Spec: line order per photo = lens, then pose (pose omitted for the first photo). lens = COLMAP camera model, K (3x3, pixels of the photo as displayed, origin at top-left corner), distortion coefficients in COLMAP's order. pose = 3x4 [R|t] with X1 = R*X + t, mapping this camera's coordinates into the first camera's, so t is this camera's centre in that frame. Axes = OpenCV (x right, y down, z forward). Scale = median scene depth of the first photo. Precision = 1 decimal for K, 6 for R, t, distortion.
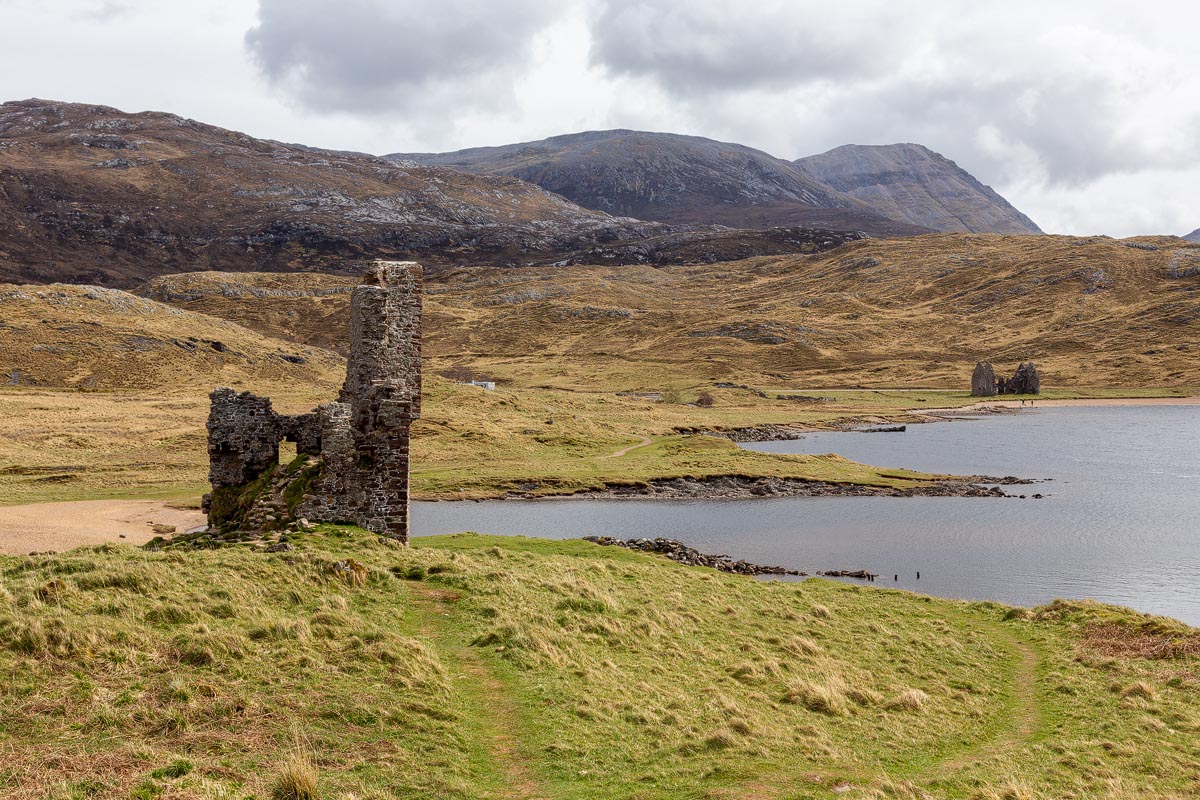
lens RADIAL K [[1725.3, 0, 599.5], [0, 1725.3, 399.8], [0, 0, 1]] dist [0.030042, 0.000000]
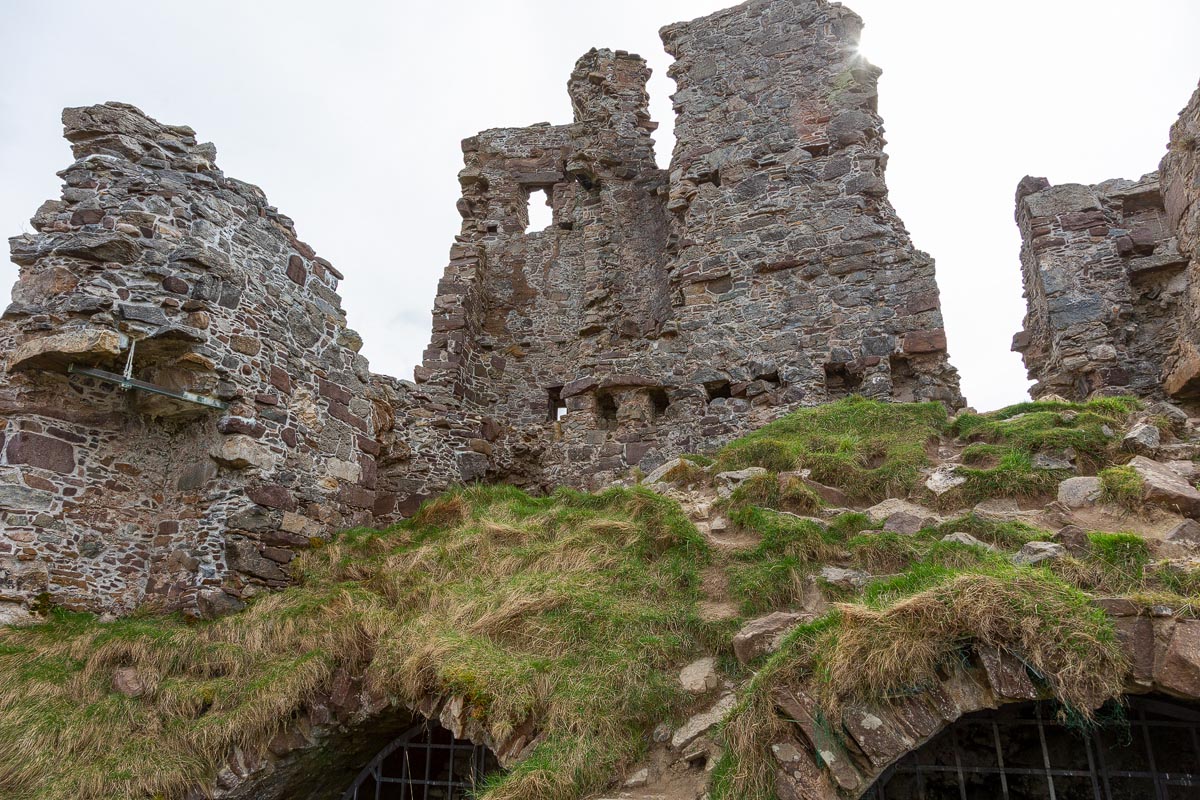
lens RADIAL K [[794.0, 0, 601.6], [0, 794.0, 399.6], [0, 0, 1]] dist [0.005122, 0.004599]
pose [[0.712264, 0.231292, 0.662710, -0.234769], [0.023287, 0.935843, -0.351646, 0.057628], [-0.701525, 0.265898, 0.661181, 0.911299]]
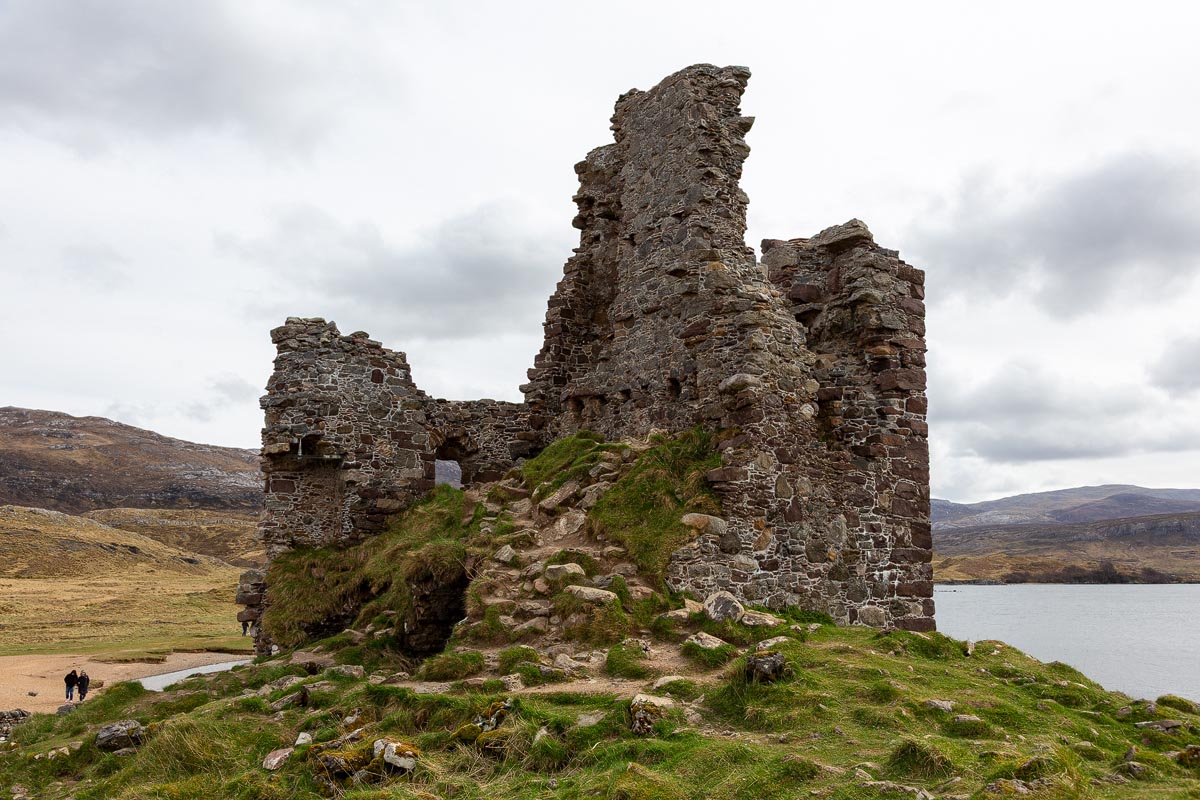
lens RADIAL K [[1017.1, 0, 600.8], [0, 1017.1, 400.4], [0, 0, 1]] dist [0.043168, -0.018830]
pose [[0.977625, 0.033479, 0.207673, -0.198729], [0.006744, 0.981758, -0.190016, 0.061307], [-0.210246, 0.187165, 0.959565, 0.747419]]
